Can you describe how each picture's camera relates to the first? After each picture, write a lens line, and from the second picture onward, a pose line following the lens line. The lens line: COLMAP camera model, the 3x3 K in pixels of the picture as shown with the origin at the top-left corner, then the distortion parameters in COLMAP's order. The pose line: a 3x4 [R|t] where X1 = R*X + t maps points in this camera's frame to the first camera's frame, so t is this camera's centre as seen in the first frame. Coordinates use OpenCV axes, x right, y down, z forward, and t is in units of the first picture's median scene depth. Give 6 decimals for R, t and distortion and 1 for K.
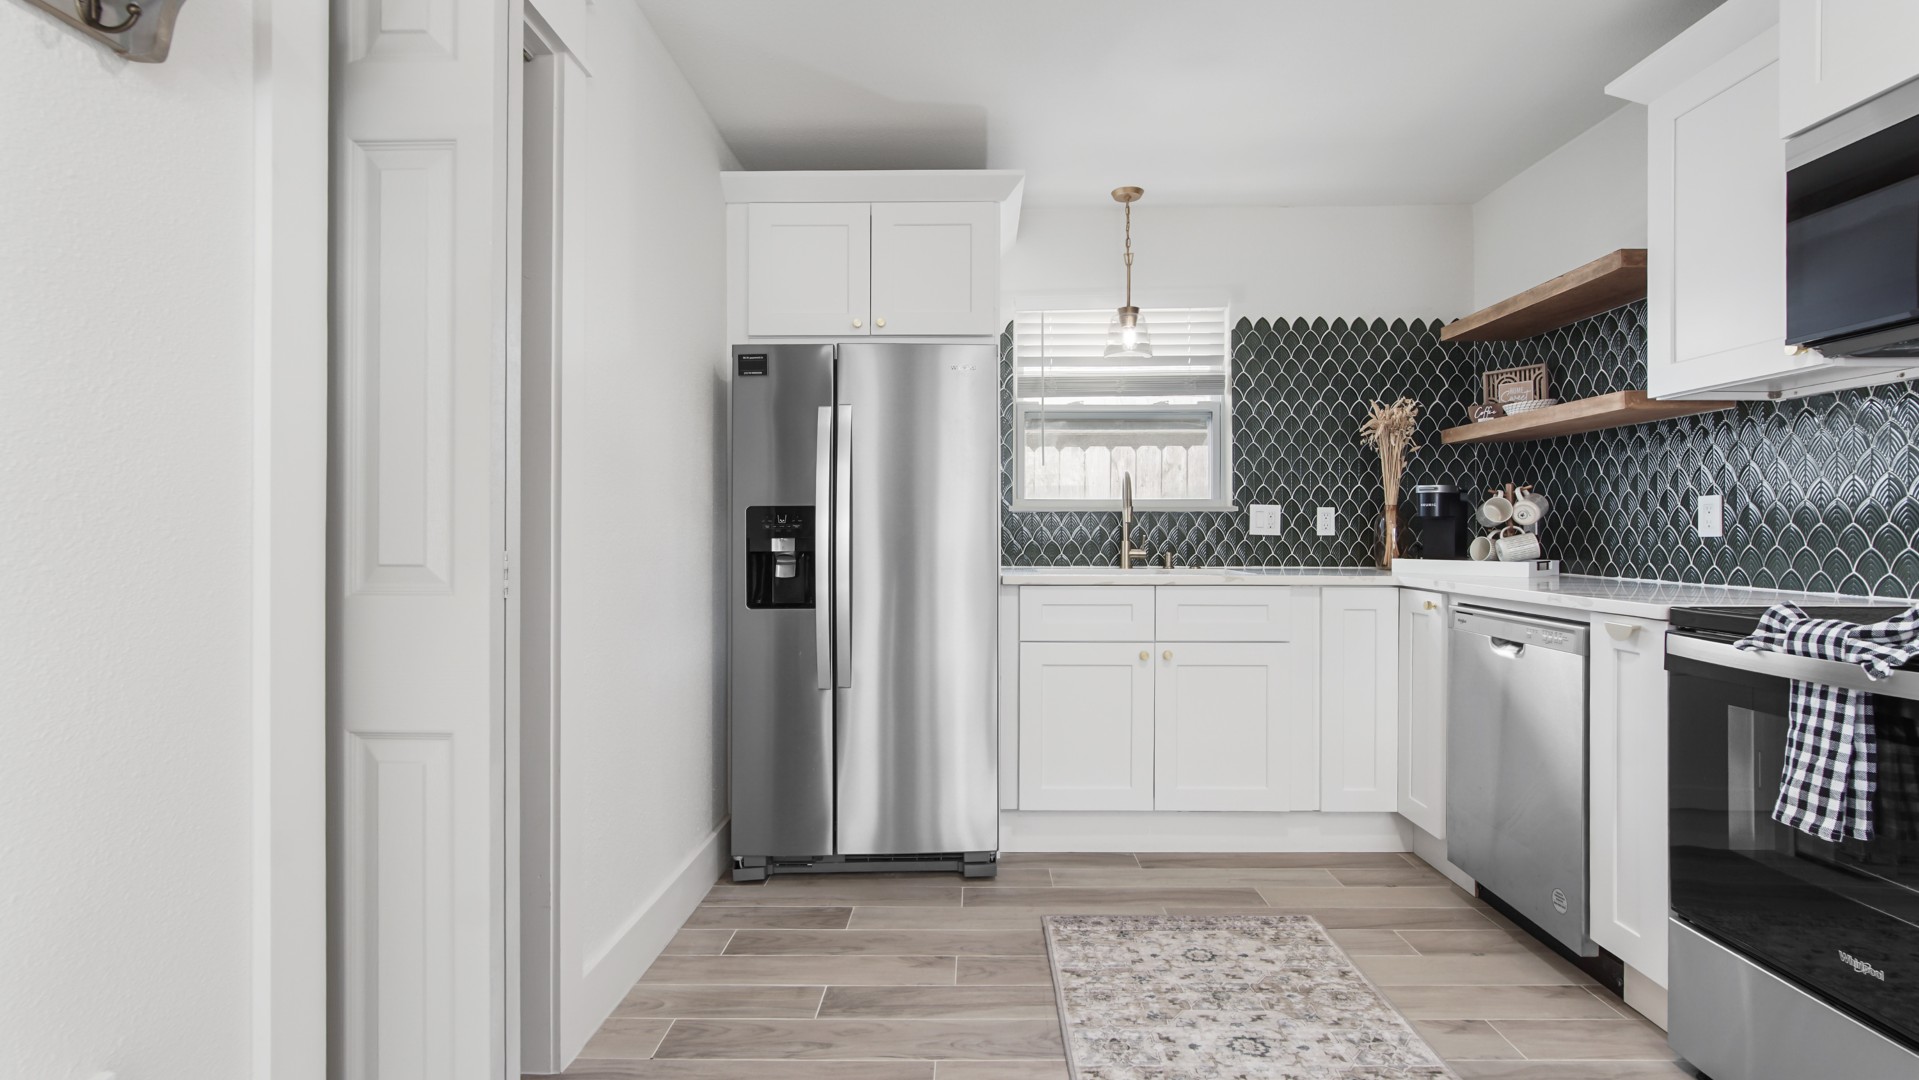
lens RADIAL K [[866.8, 0, 961.1], [0, 866.8, 529.9], [0, 0, 1]] dist [-0.009843, -0.000018]
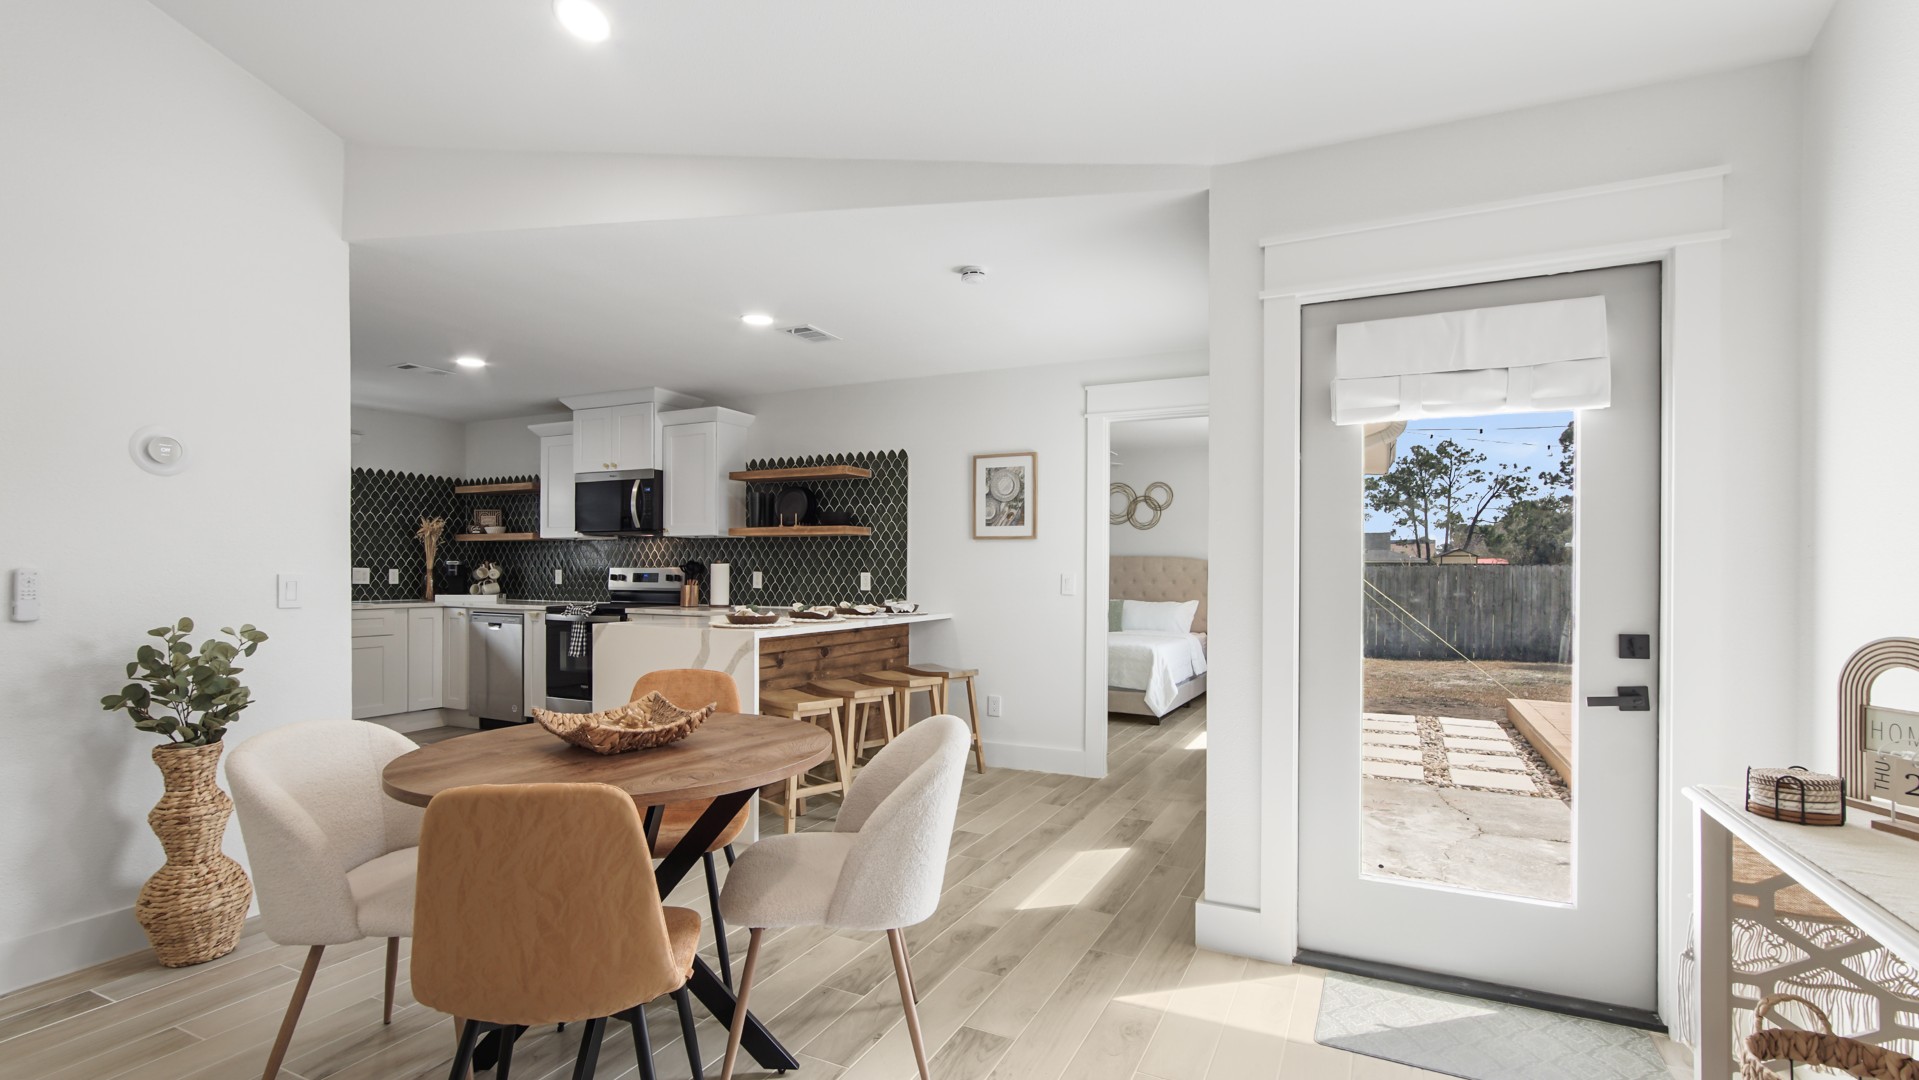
lens RADIAL K [[868.8, 0, 951.1], [0, 868.8, 570.7], [0, 0, 1]] dist [-0.006979, -0.000132]
pose [[0.430048, 0.000496, 0.902806, -0.919233], [-0.005050, 0.999986, 0.001856, -0.038172], [-0.902792, -0.005357, 0.430045, -1.112806]]
